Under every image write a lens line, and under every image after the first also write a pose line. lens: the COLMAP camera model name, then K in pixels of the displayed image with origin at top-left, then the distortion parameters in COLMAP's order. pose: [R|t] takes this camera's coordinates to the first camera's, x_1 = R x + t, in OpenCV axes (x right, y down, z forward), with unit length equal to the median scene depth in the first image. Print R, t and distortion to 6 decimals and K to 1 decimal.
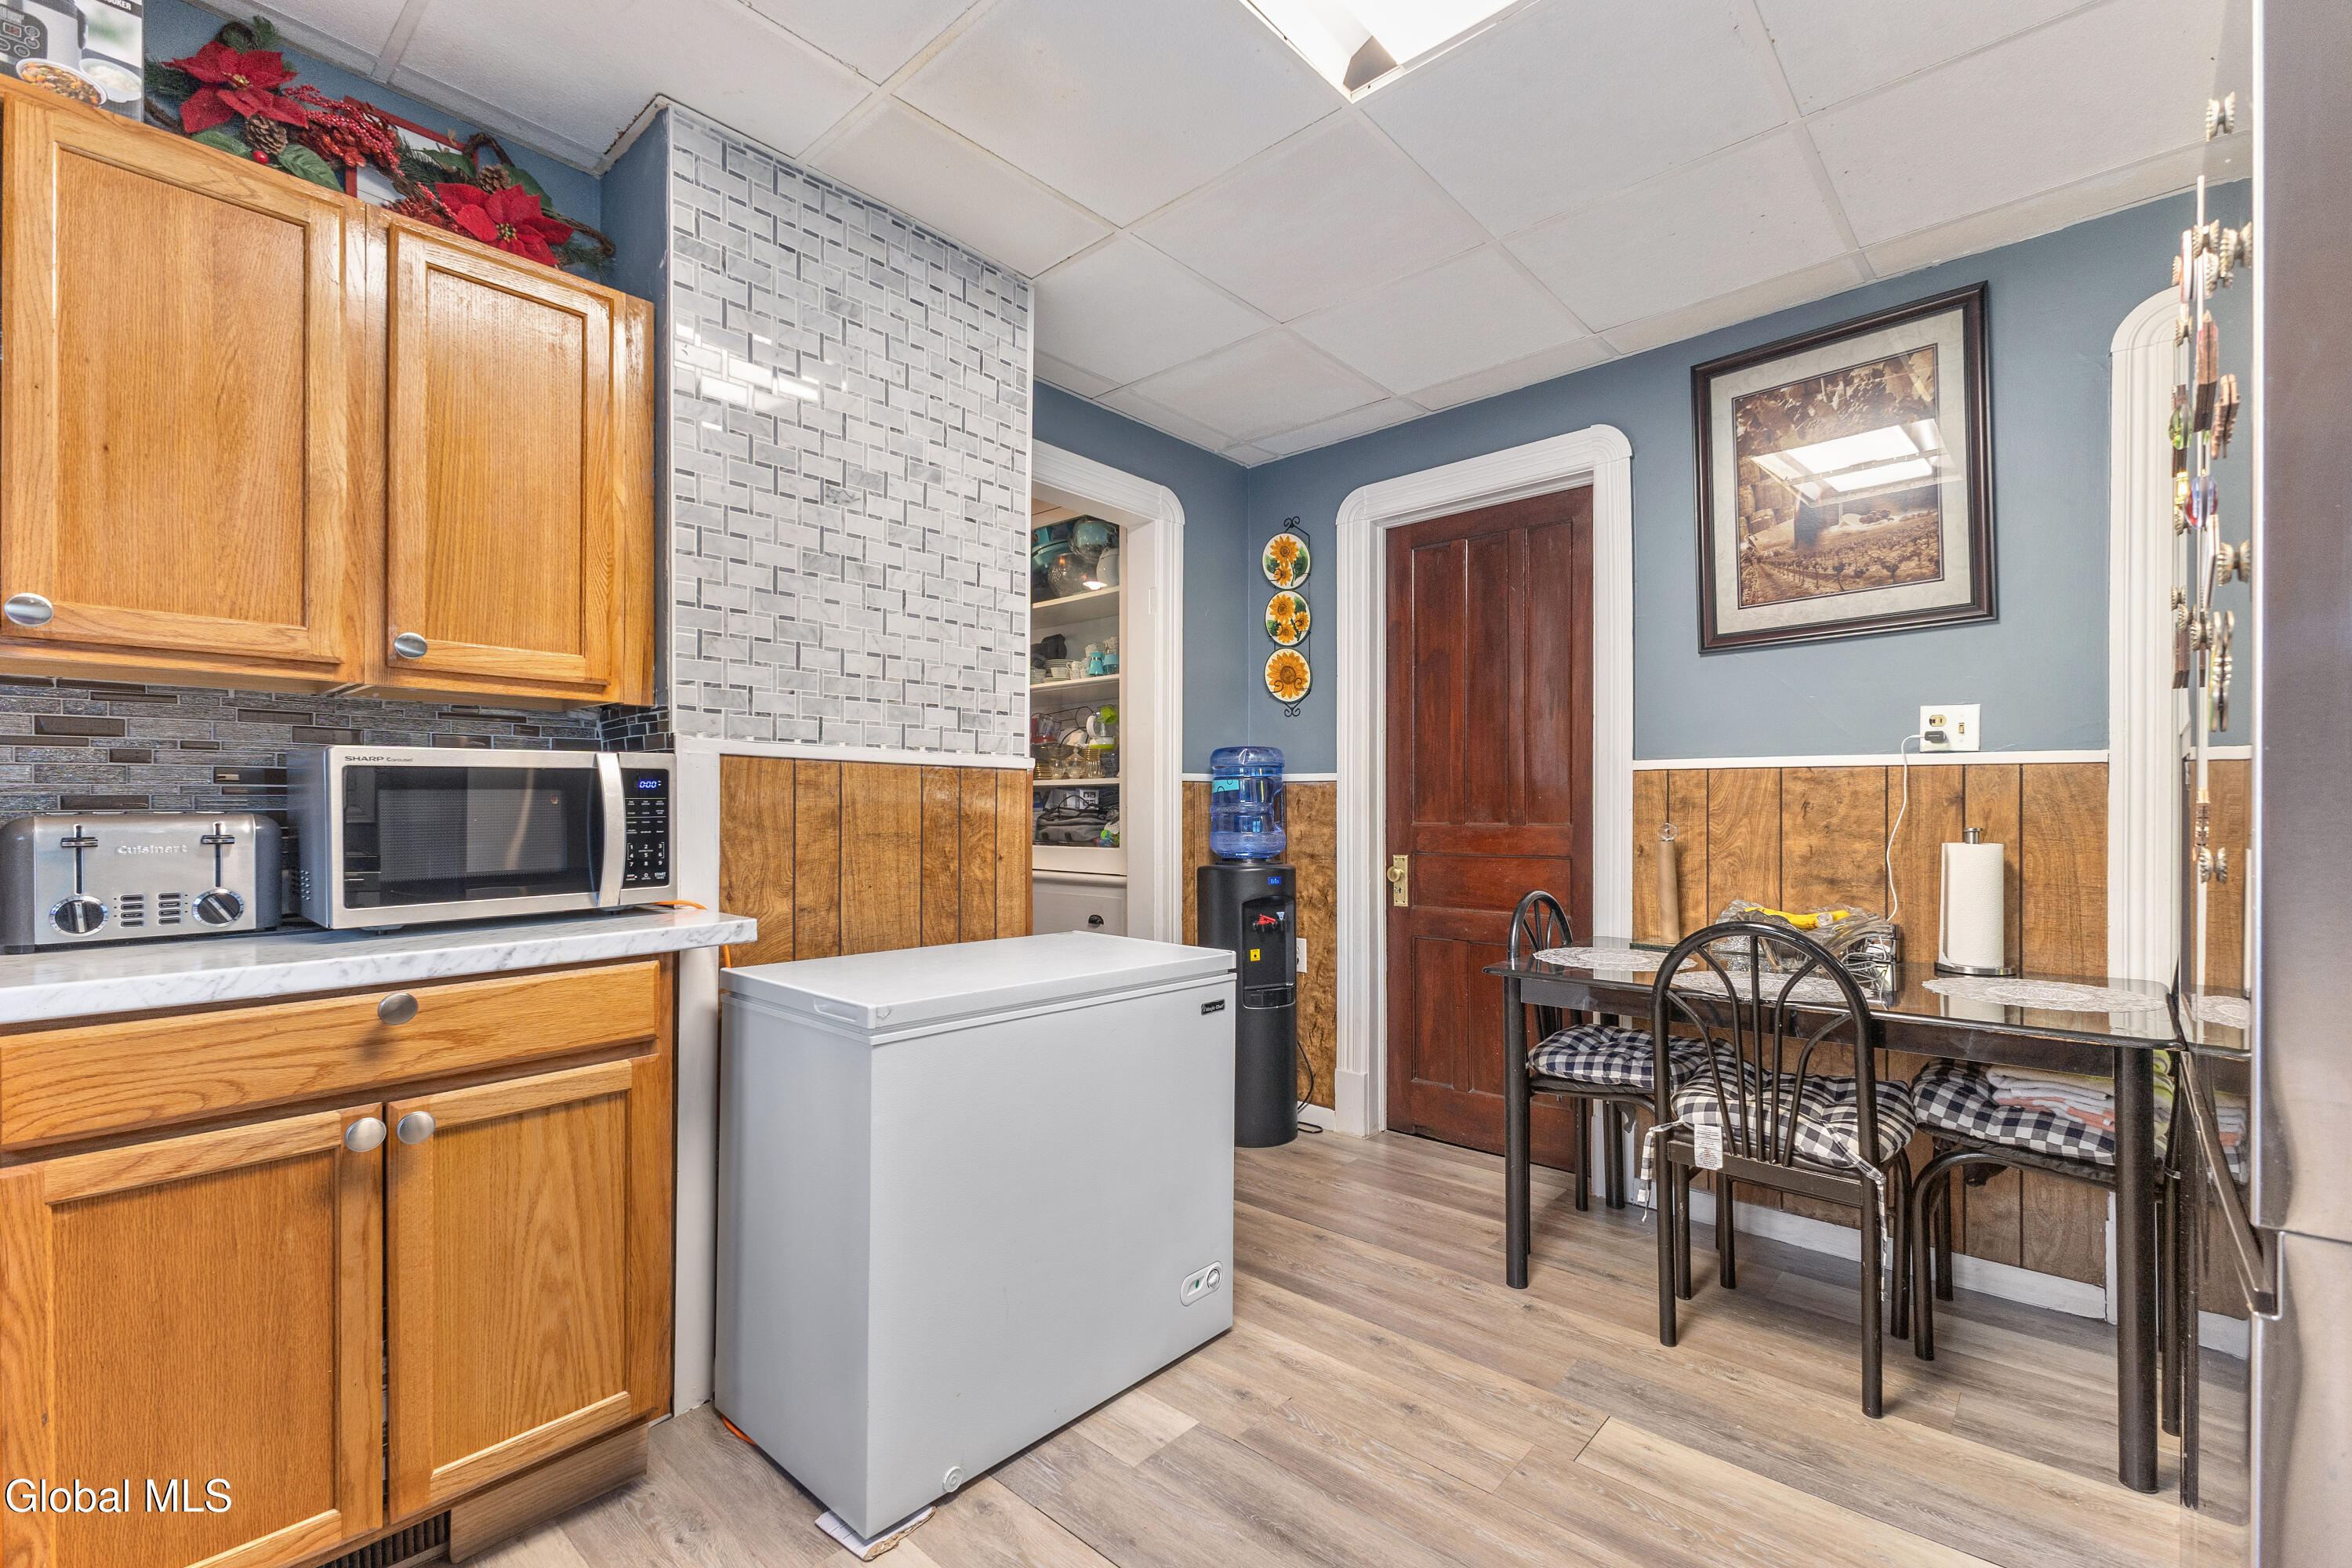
lens RADIAL K [[1021.7, 0, 1179.0], [0, 1021.7, 788.7], [0, 0, 1]] dist [0.009002, -0.000064]
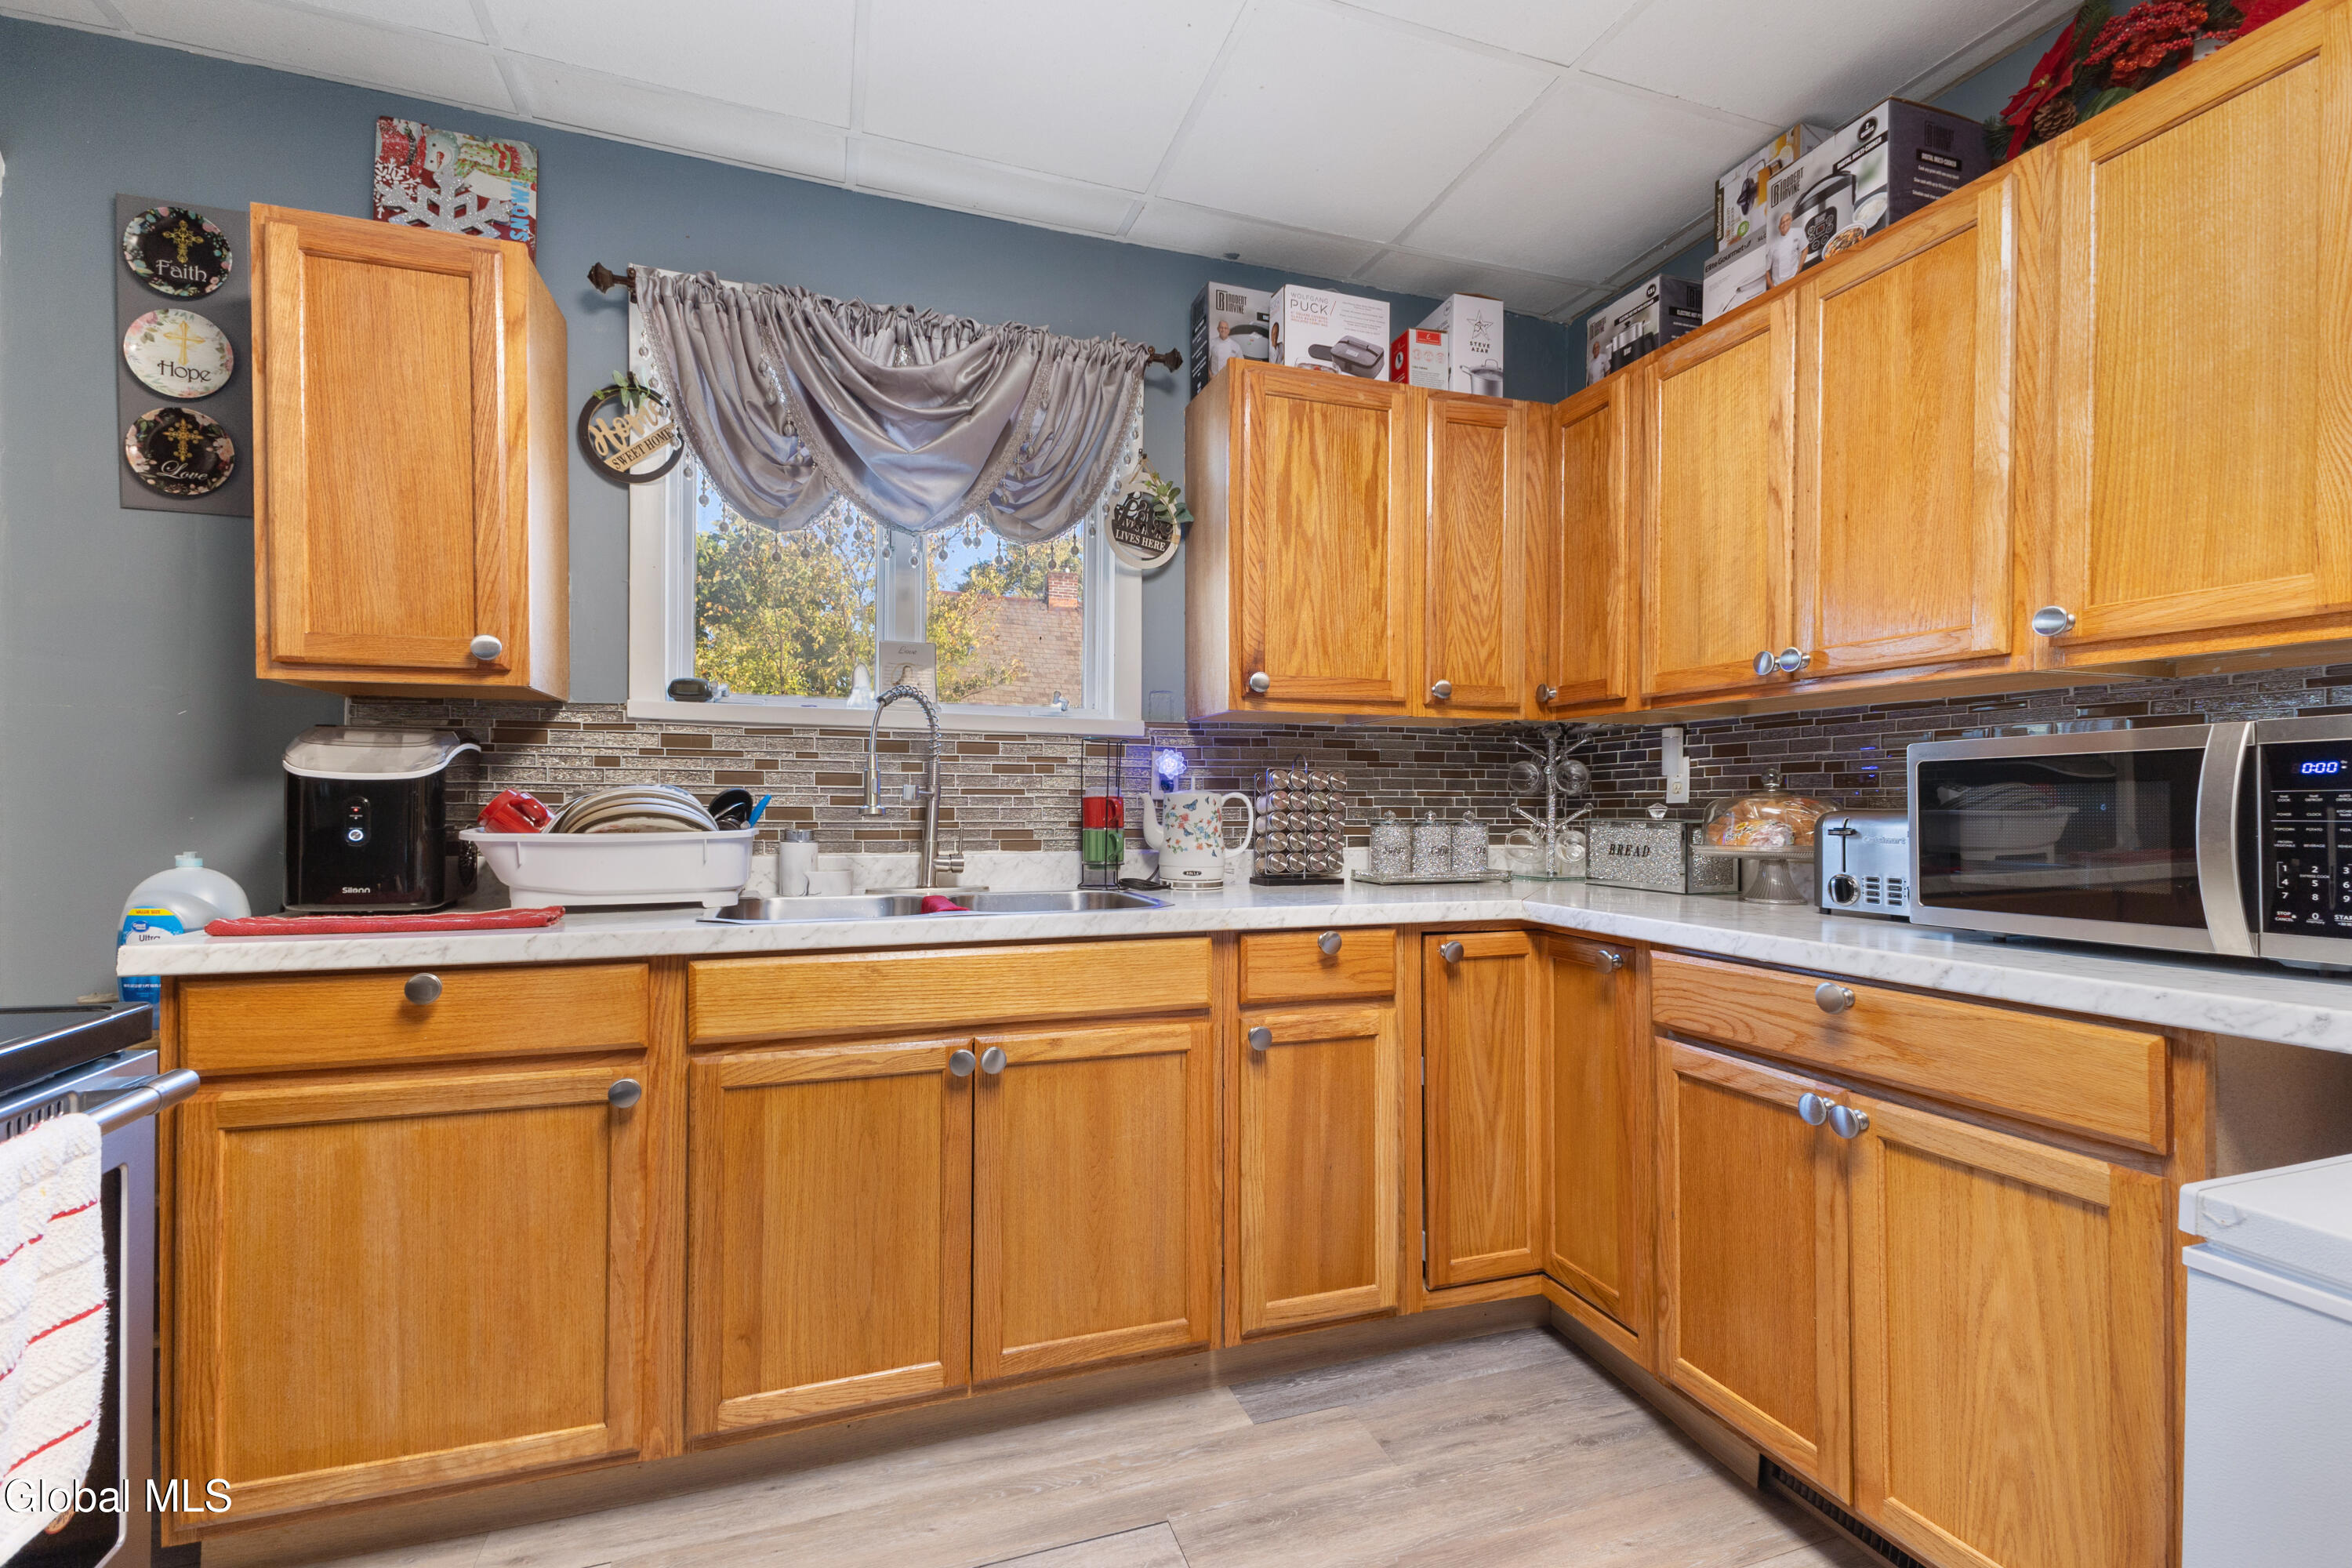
lens RADIAL K [[1021.7, 0, 1178.4], [0, 1021.7, 804.1], [0, 0, 1]] dist [0.009002, -0.000064]
pose [[-0.479595, -0.008017, -0.877453, 0.403443], [-0.001254, 0.999964, -0.008450, 0.027343], [0.877489, -0.002952, -0.479587, 0.821529]]
